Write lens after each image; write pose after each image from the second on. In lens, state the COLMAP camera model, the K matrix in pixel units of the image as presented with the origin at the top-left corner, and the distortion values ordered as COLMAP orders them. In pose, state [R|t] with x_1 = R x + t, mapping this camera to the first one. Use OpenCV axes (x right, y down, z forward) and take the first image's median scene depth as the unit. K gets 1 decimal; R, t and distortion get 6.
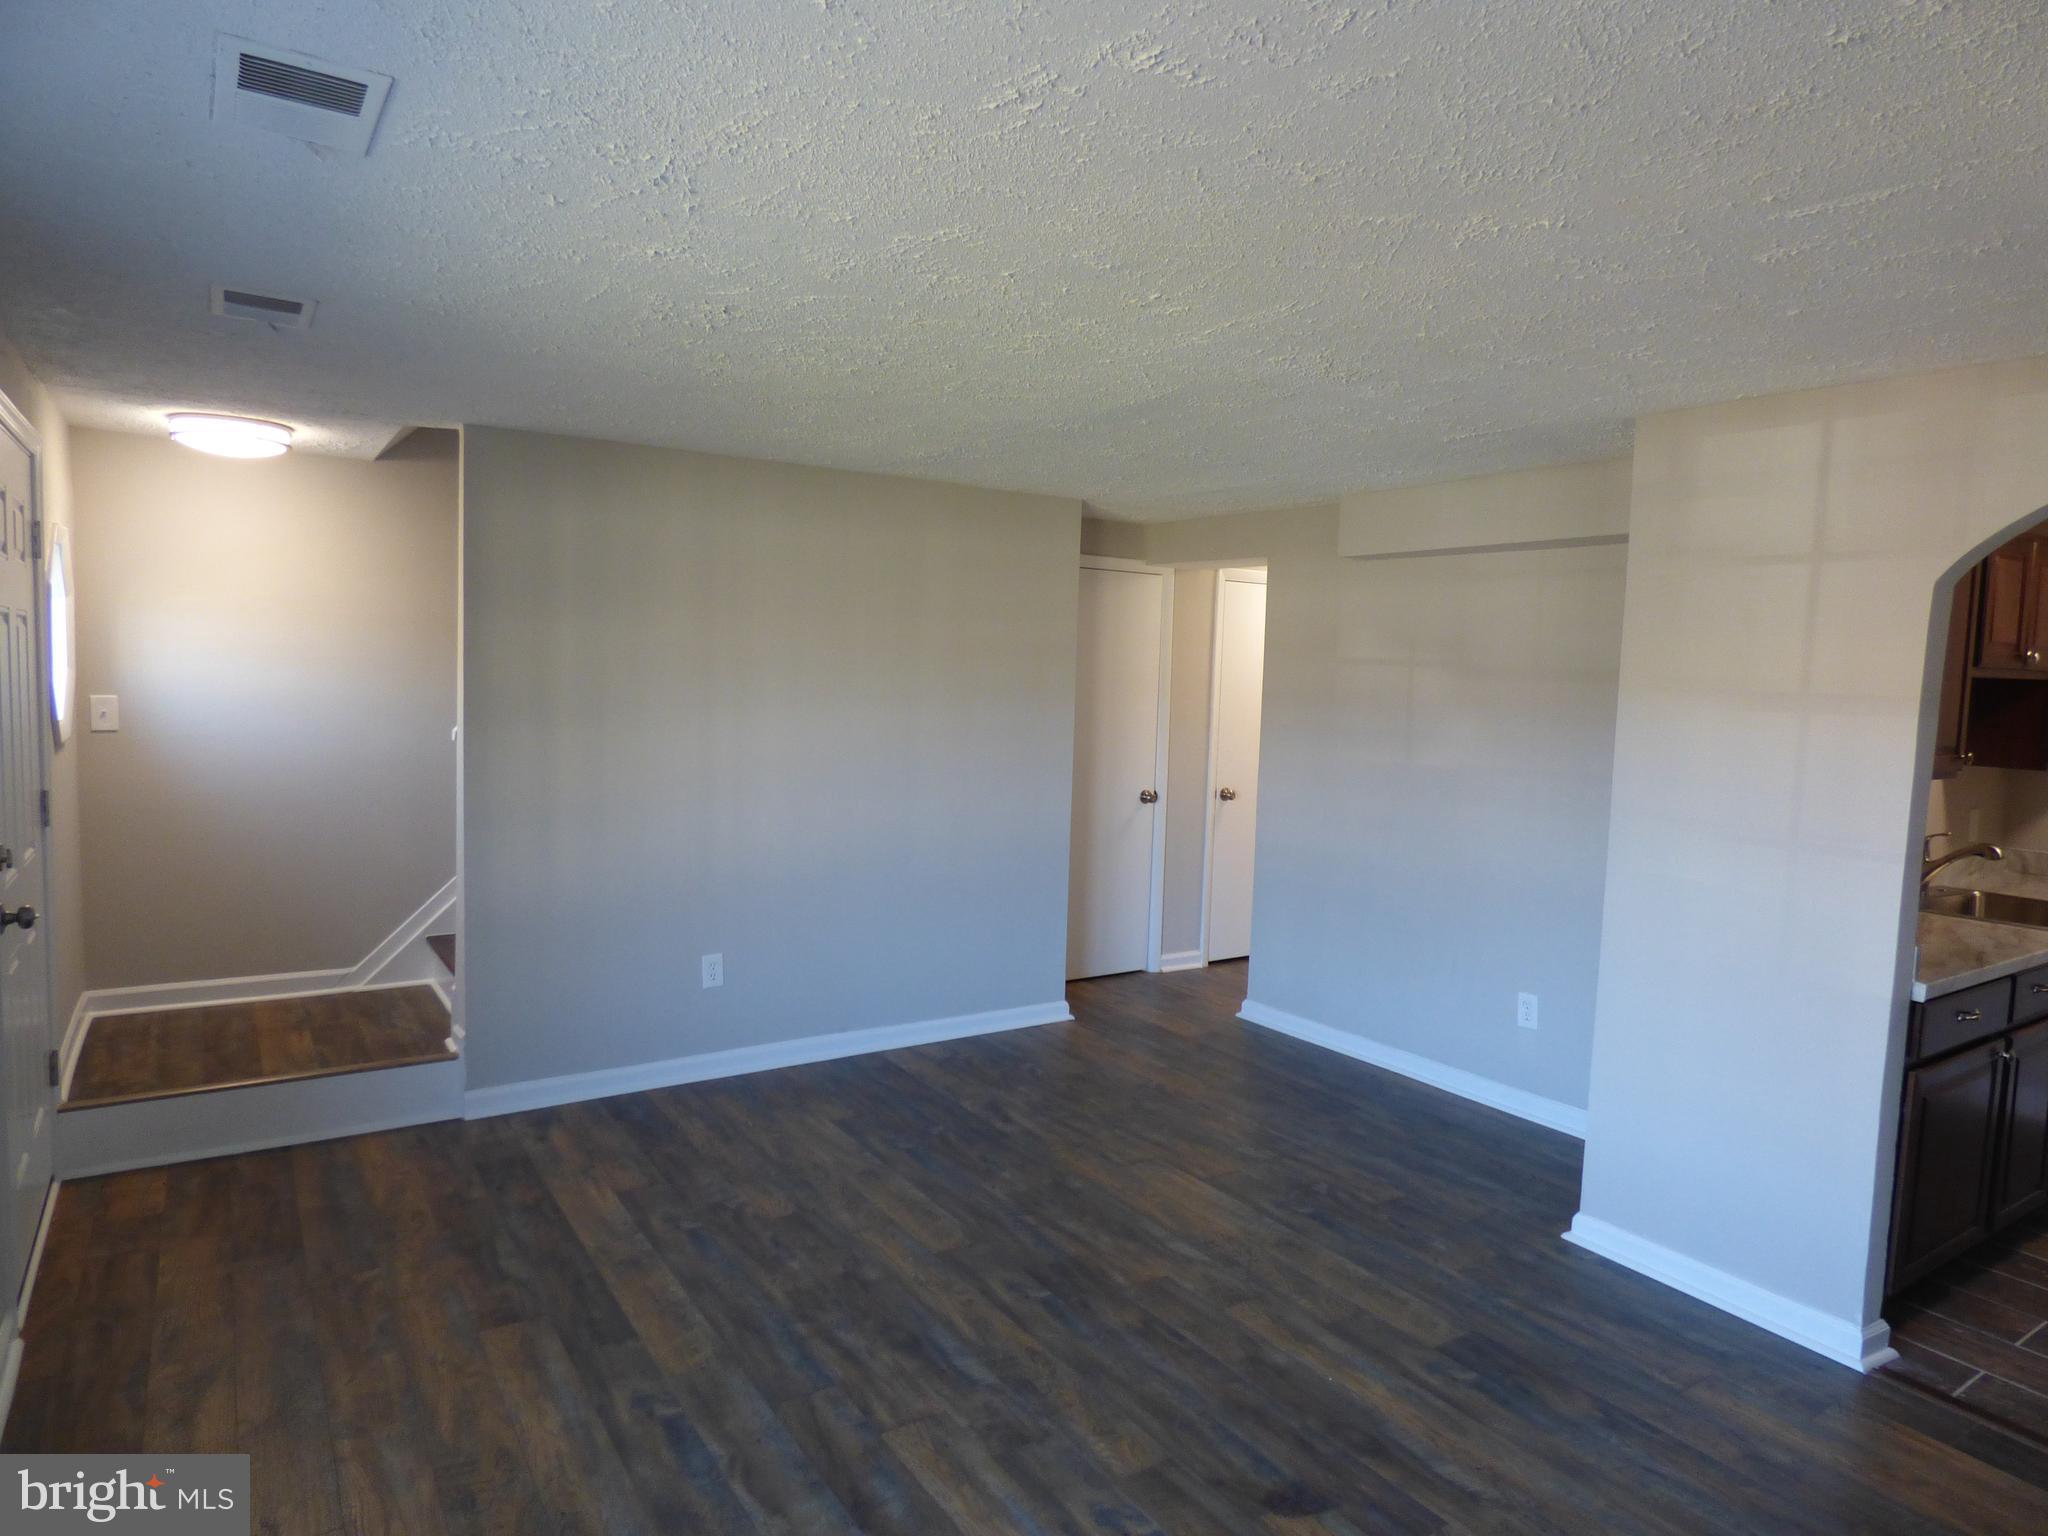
lens RADIAL K [[1230.8, 0, 1034.8], [0, 1230.8, 763.5], [0, 0, 1]] dist [-0.017086, 0.005886]
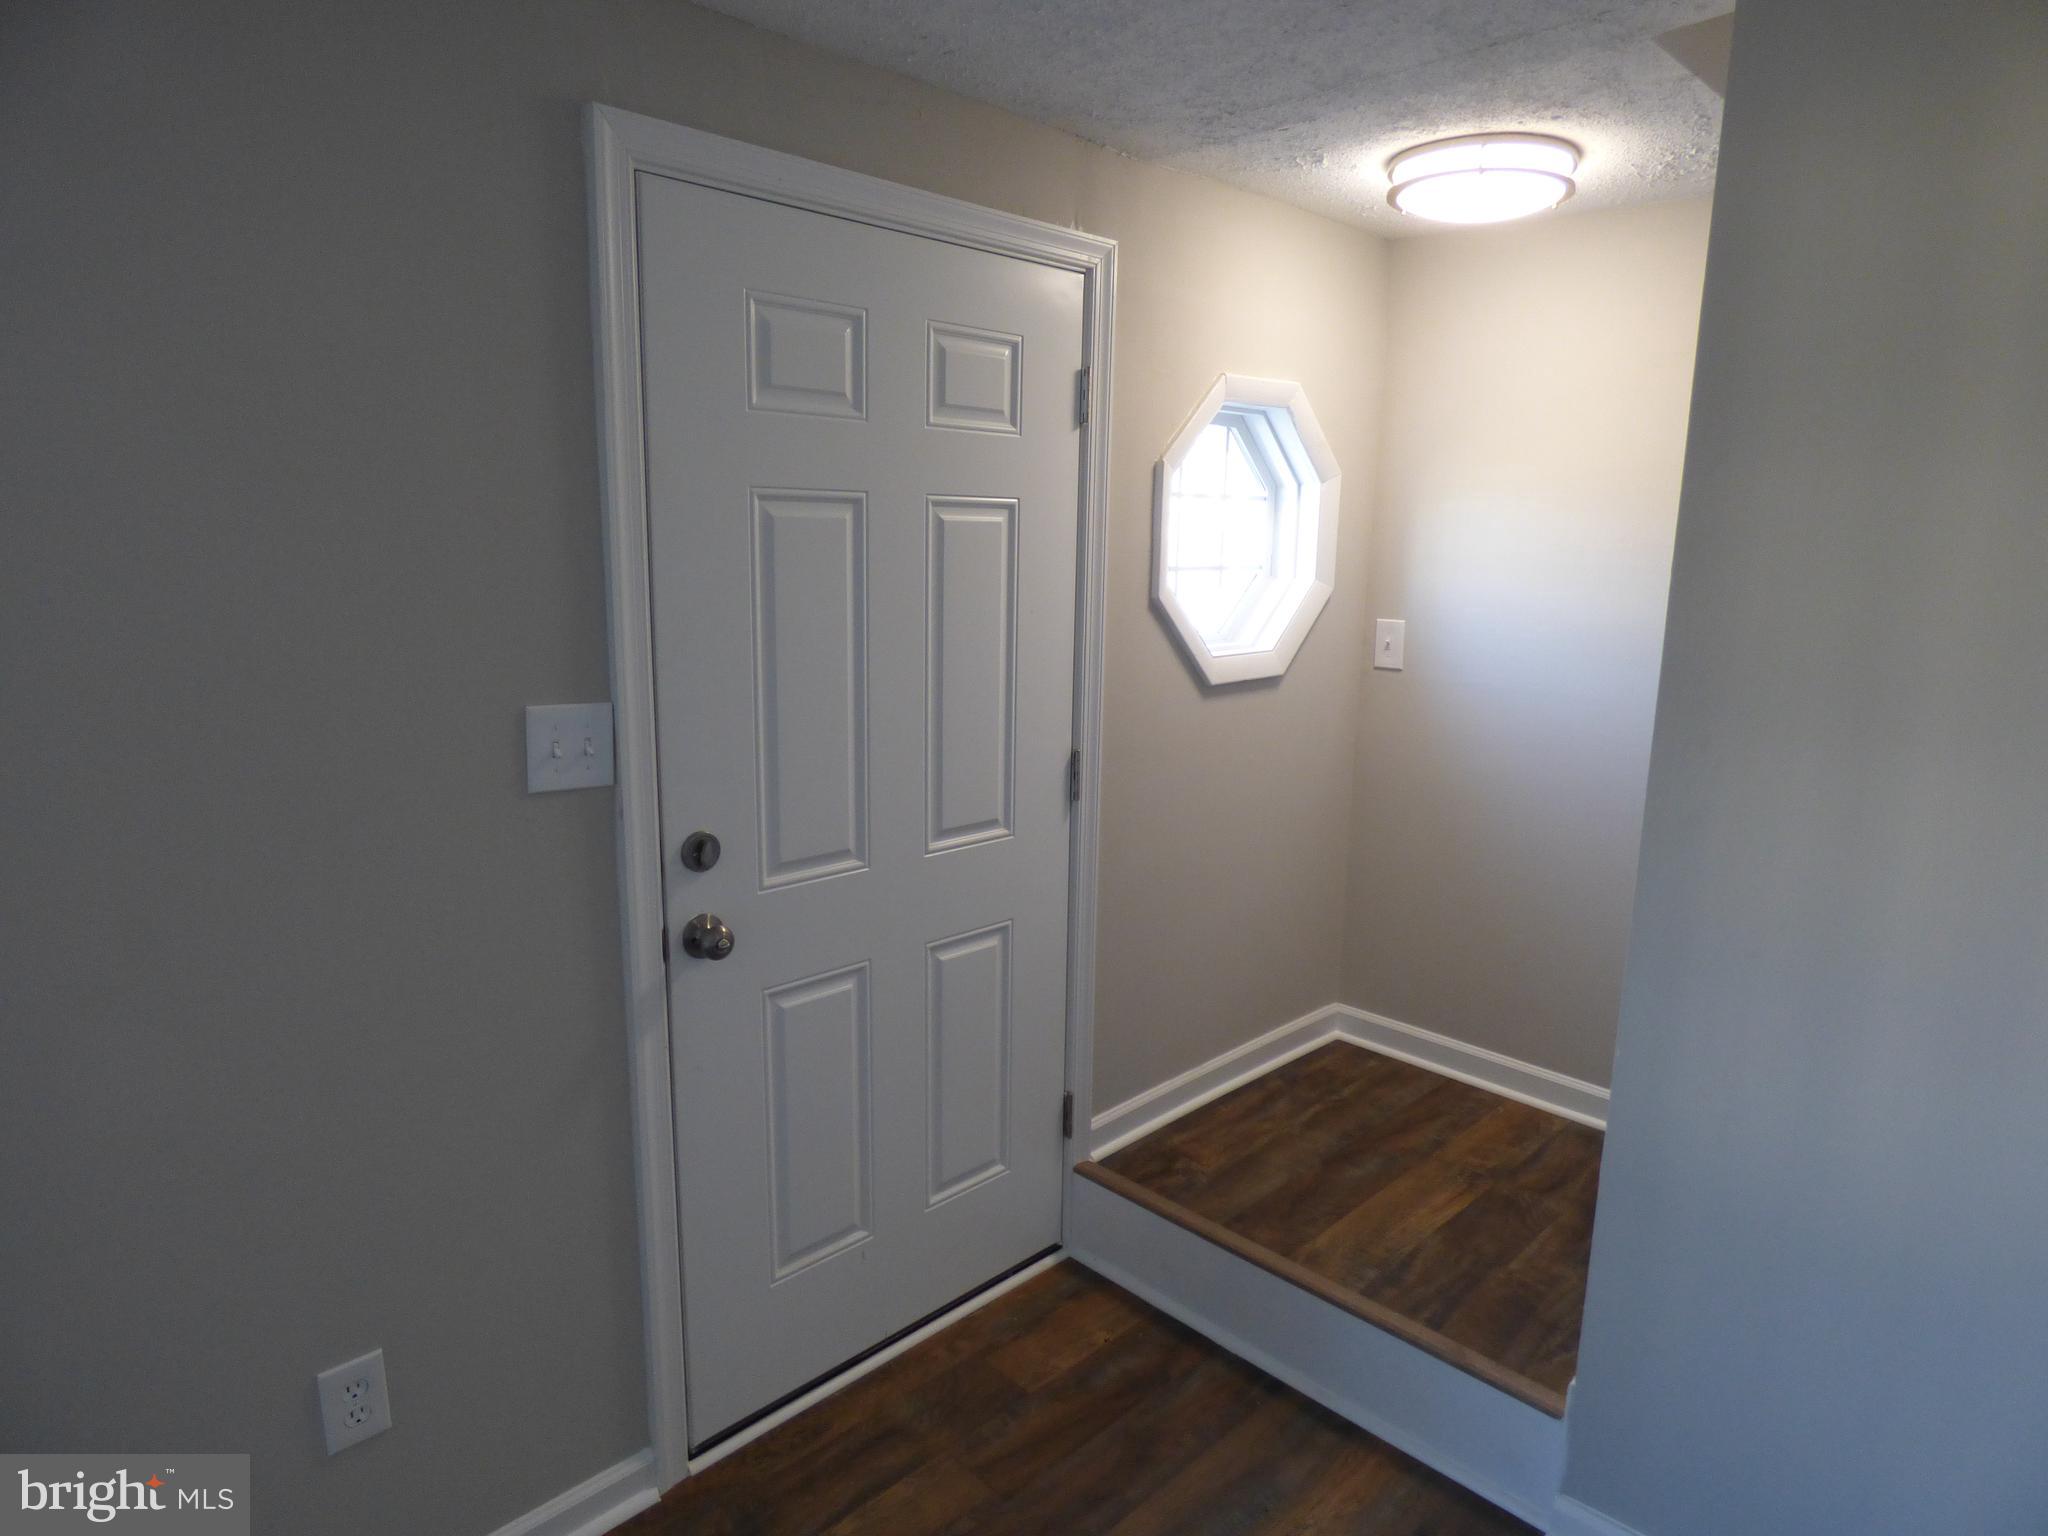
lens RADIAL K [[1230.8, 0, 1024.4], [0, 1230.8, 768.0], [0, 0, 1]] dist [-0.017086, 0.005886]
pose [[0.185277, 0.156707, -0.970111, -0.102398], [-0.085286, 0.986042, 0.142992, -0.065784], [0.978978, 0.056243, 0.196056, 0.785382]]
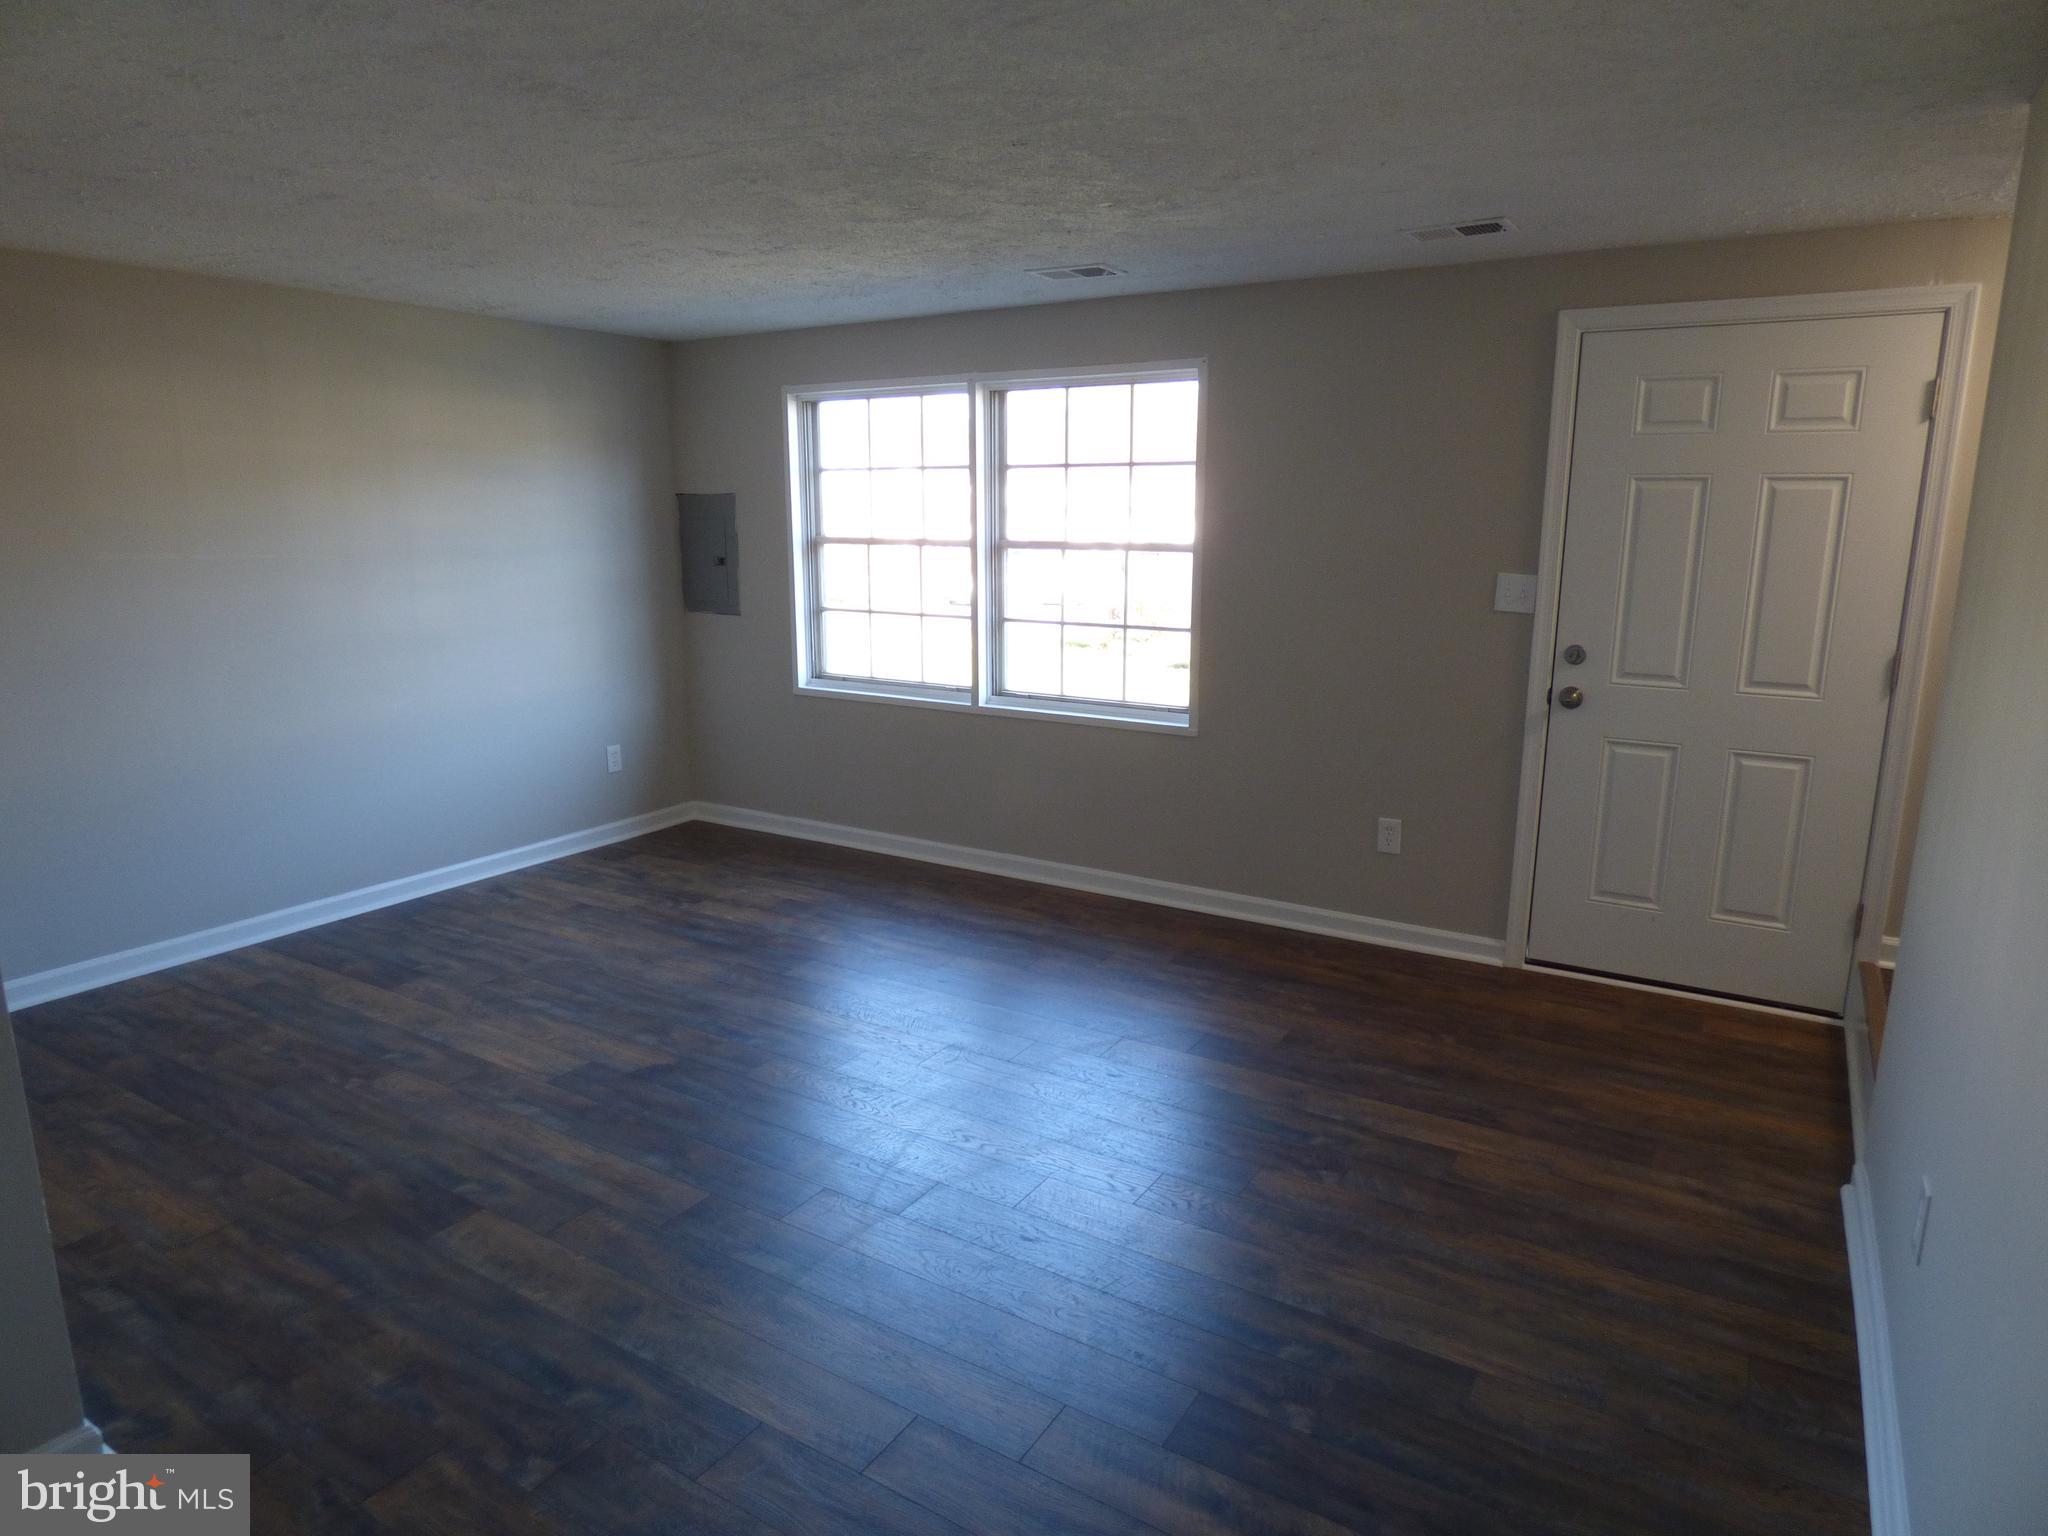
lens RADIAL K [[1230.8, 0, 1033.0], [0, 1230.8, 766.4], [0, 0, 1]] dist [-0.017086, 0.005886]
pose [[-0.908823, 0.054493, -0.413607, 0.249629], [-0.062093, 0.962720, 0.263278, -0.102931], [0.412535, 0.264955, -0.871558, 1.527023]]
